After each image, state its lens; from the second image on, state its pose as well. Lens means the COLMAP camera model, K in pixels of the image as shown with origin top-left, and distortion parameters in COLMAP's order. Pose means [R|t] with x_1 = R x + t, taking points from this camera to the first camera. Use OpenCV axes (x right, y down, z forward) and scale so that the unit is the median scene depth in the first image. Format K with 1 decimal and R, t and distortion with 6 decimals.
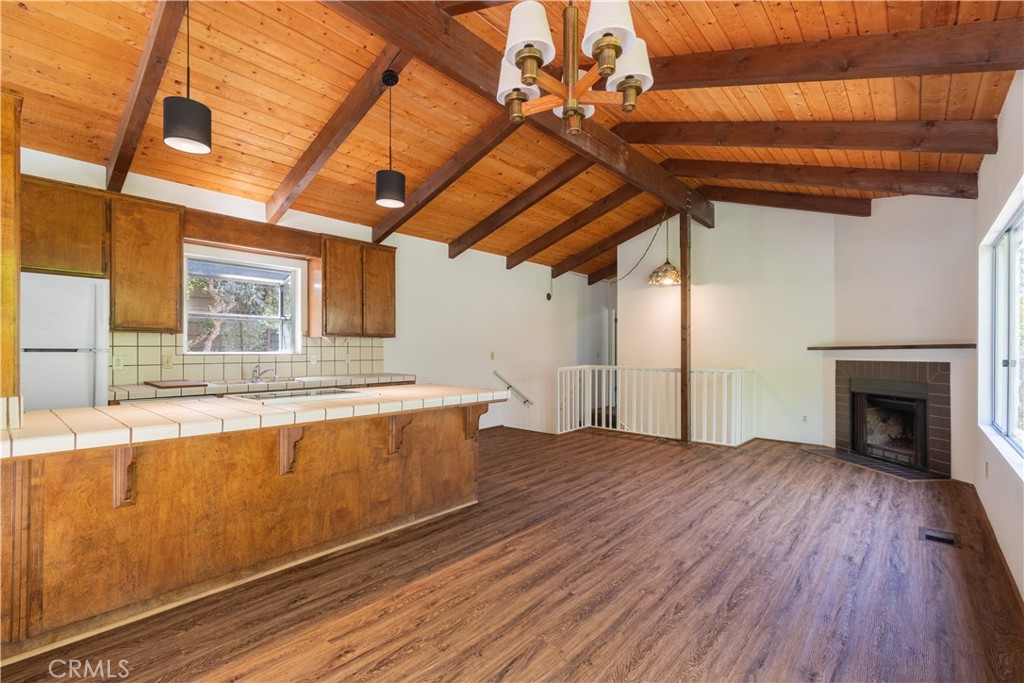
lens RADIAL K [[470.9, 0, 512.5], [0, 470.9, 344.4], [0, 0, 1]] dist [0.005303, -0.003057]
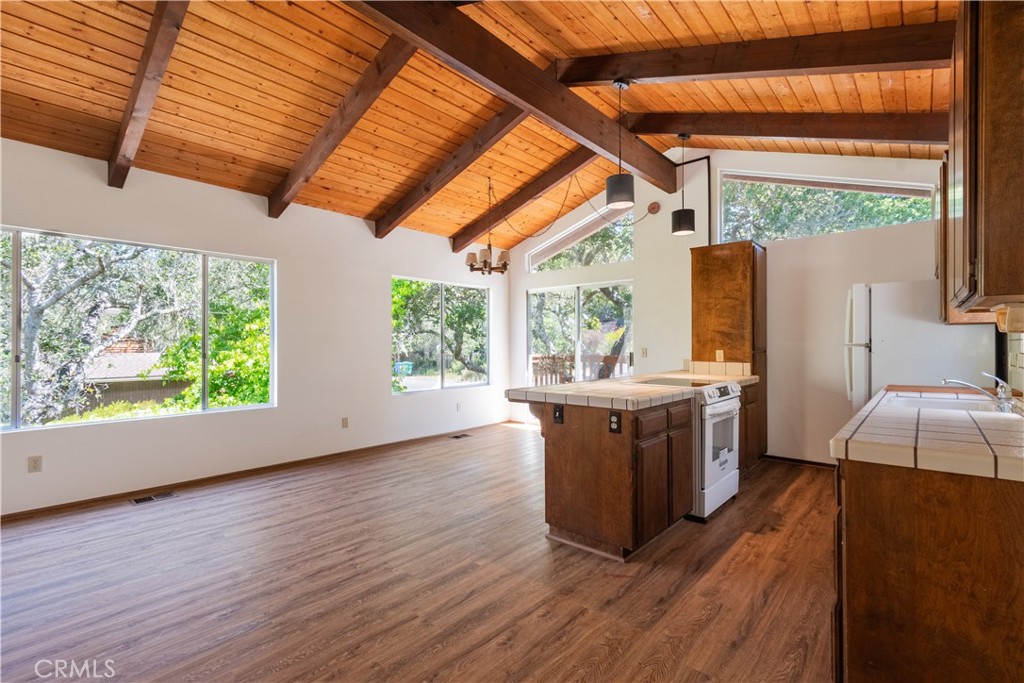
lens RADIAL K [[470.9, 0, 510.1], [0, 470.9, 343.5], [0, 0, 1]] dist [0.005303, -0.003057]
pose [[-0.999887, 0.003556, 0.014588, -0.026151], [0.003482, 0.999981, -0.005062, 0.015713], [-0.014605, -0.005011, -0.999881, 1.800005]]
